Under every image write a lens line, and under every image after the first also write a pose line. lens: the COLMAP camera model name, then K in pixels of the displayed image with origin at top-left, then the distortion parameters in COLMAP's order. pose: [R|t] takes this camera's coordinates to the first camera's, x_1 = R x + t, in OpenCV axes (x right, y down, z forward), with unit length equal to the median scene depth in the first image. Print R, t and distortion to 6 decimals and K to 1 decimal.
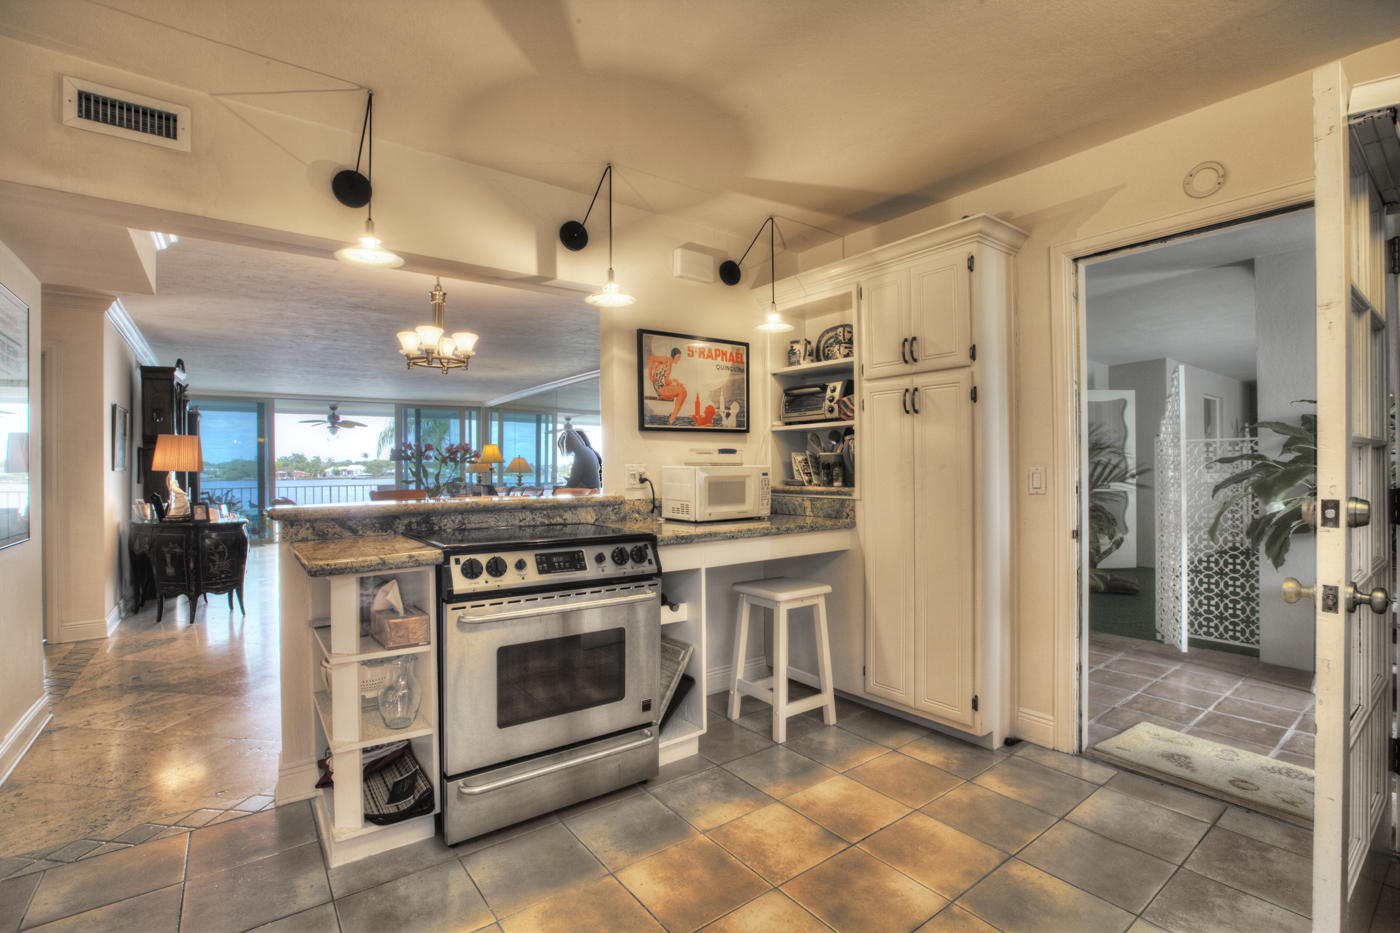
lens RADIAL K [[629.1, 0, 696.1], [0, 629.1, 464.9], [0, 0, 1]] dist [-0.041539, 0.010410]
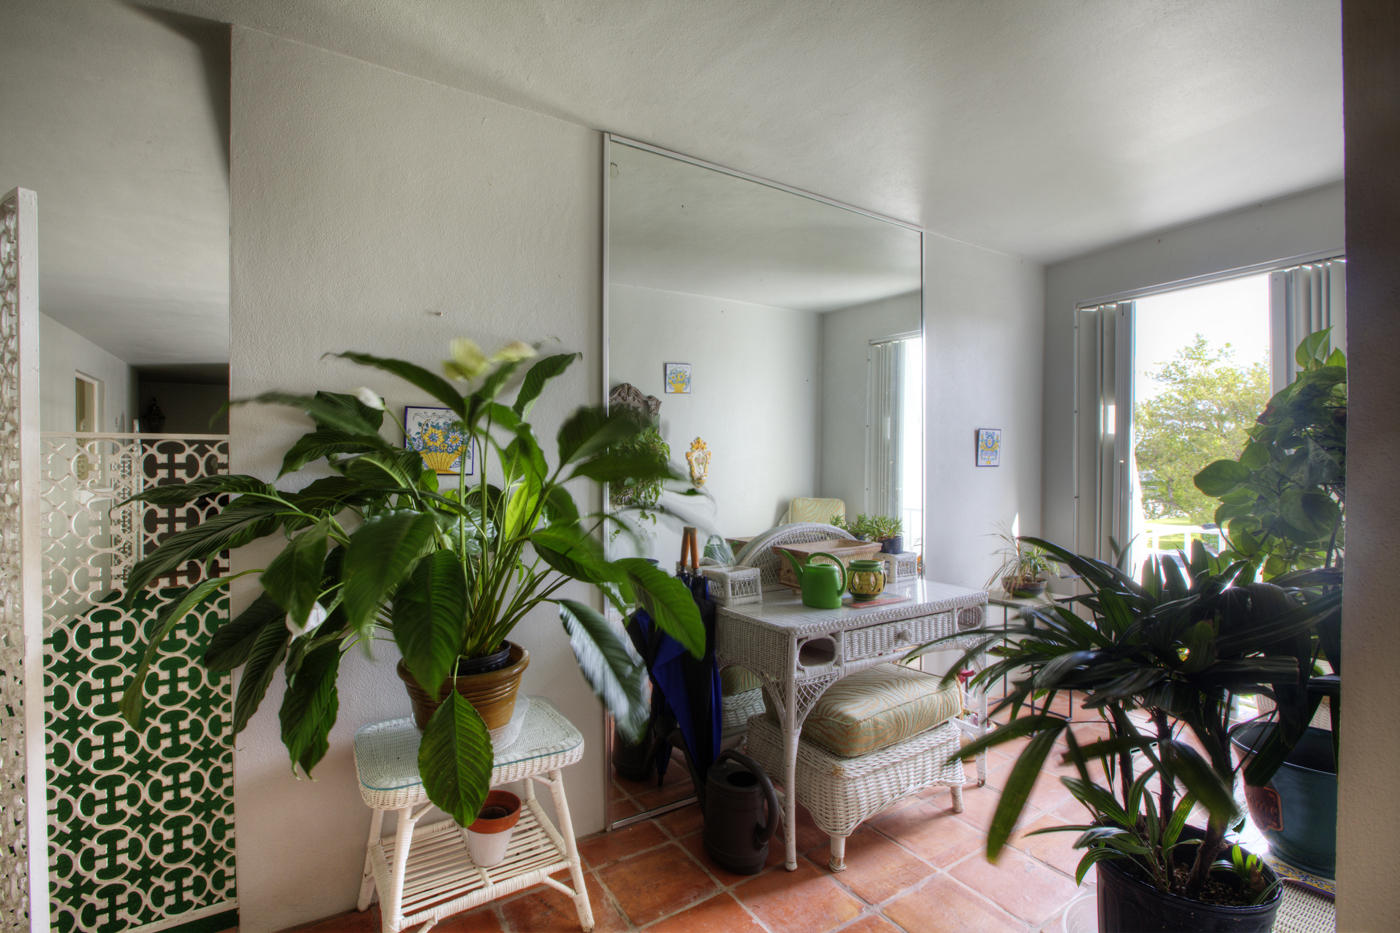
lens RADIAL K [[629.1, 0, 696.1], [0, 629.1, 464.9], [0, 0, 1]] dist [-0.041539, 0.010410]
pose [[0.083784, 0.002715, 0.996480, 0.497113], [-0.004779, 0.999986, -0.002323, -0.022758], [-0.996472, -0.004568, 0.083796, 0.616700]]
